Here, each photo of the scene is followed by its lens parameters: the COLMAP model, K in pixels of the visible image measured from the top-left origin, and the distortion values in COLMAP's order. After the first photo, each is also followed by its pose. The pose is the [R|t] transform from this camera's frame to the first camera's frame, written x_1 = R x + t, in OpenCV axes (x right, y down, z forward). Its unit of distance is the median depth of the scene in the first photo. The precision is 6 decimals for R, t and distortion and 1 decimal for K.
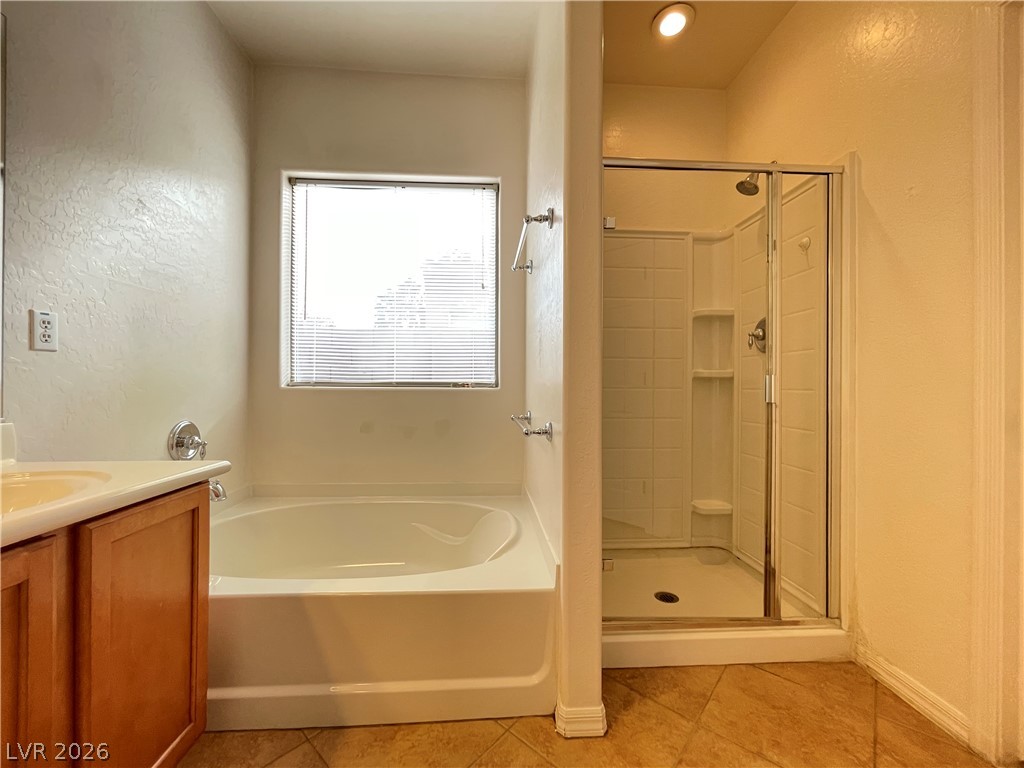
lens RADIAL K [[412.9, 0, 508.3], [0, 412.9, 384.8], [0, 0, 1]] dist [-0.003016, 0.000171]
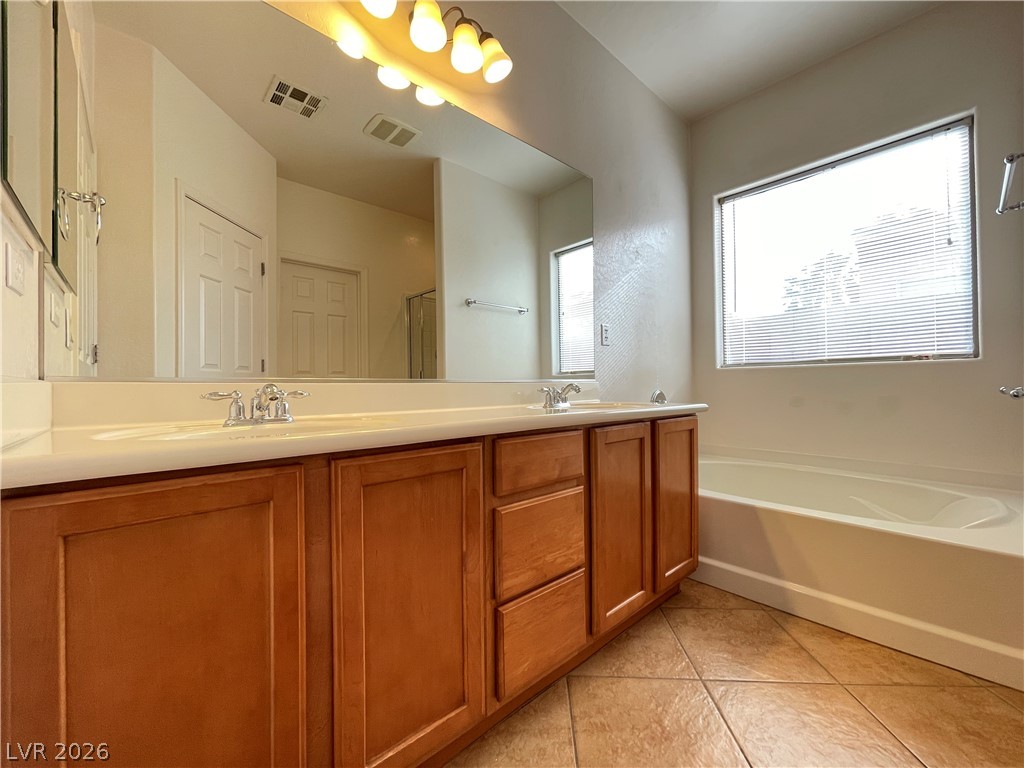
lens RADIAL K [[412.9, 0, 508.3], [0, 412.9, 384.8], [0, 0, 1]] dist [-0.003016, 0.000171]
pose [[0.618470, -0.014748, -0.785670, 0.043382], [0.015553, 0.999858, -0.006526, 0.055944], [0.785655, -0.008183, 0.618611, -0.282322]]
